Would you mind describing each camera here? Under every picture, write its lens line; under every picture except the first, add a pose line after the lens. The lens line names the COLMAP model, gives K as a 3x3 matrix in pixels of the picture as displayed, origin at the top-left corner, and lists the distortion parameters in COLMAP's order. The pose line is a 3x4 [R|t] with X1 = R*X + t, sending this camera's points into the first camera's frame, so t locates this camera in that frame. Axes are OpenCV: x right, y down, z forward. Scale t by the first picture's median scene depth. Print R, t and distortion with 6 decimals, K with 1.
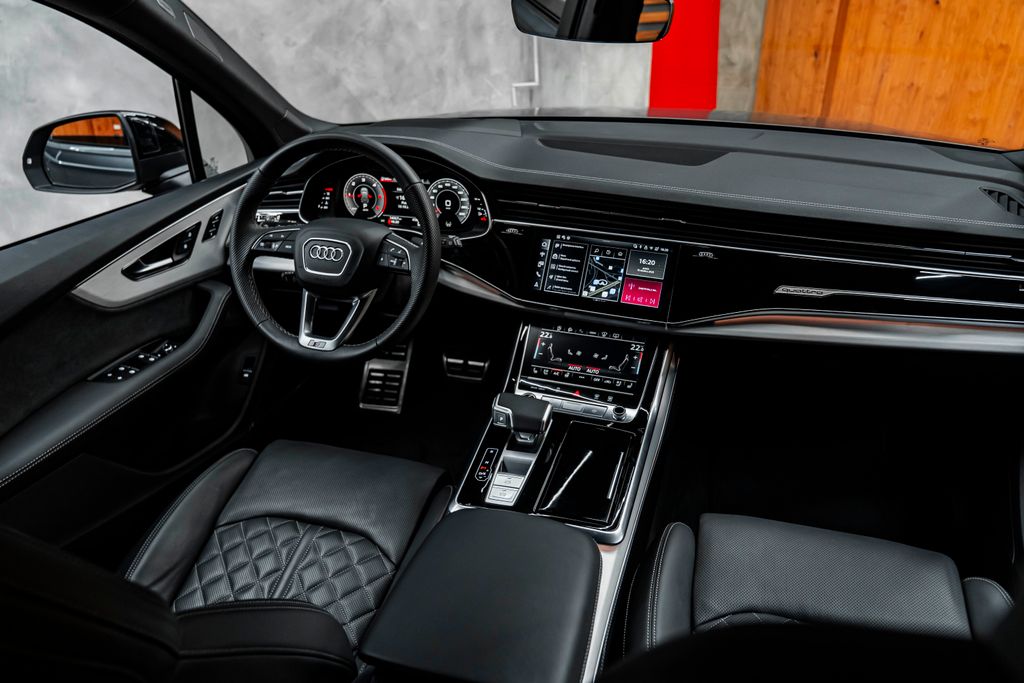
lens RADIAL K [[694.2, 0, 510.0], [0, 694.2, 342.1], [0, 0, 1]] dist [-0.025325, 0.010232]
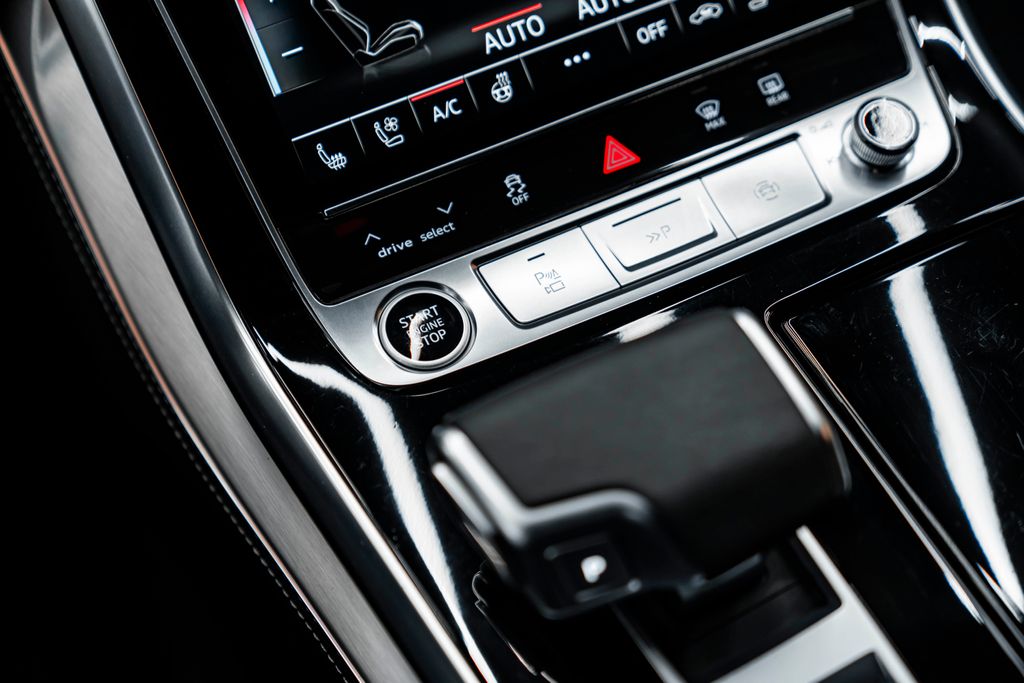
lens RADIAL K [[1901.7, 0, 513.9], [0, 1901.7, 337.3], [0, 0, 1]] dist [-0.011911, 0.000000]
pose [[0.675066, -0.573054, 0.464645, -0.174459], [0.347109, 0.802451, 0.485375, -0.133366], [-0.651000, -0.166378, 0.740619, 0.610343]]
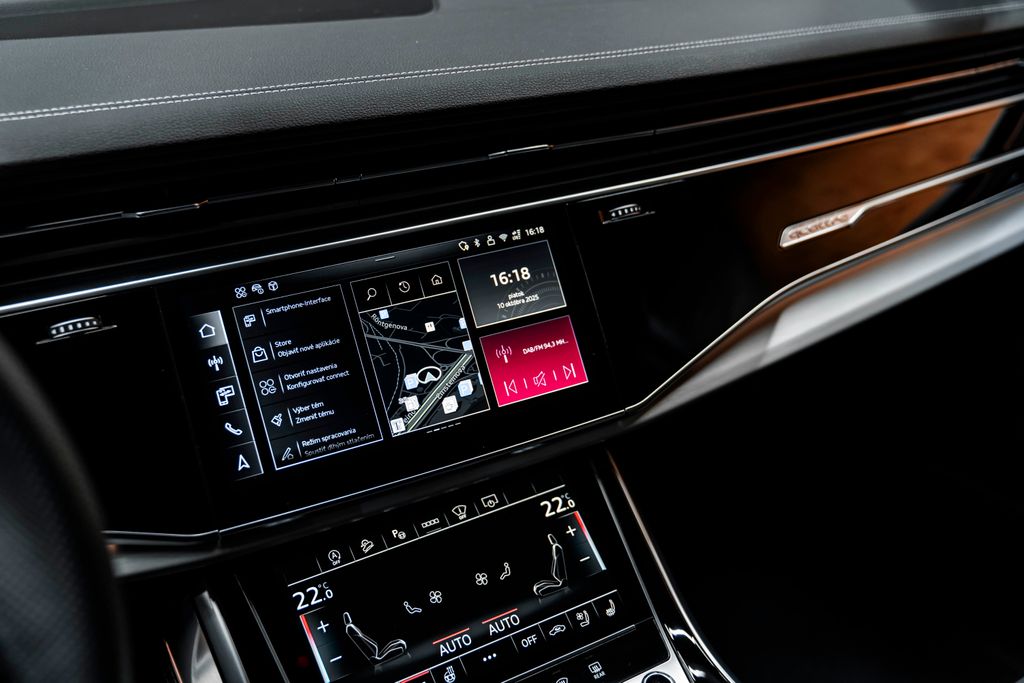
lens RADIAL K [[1153.8, 0, 506.4], [0, 1153.8, 346.2], [0, 0, 1]] dist [0.008589, 0.000000]
pose [[0.623738, -0.342193, 0.702748, -0.225001], [0.364553, 0.922658, 0.125710, -0.150350], [-0.691413, 0.177779, 0.700245, 0.558168]]
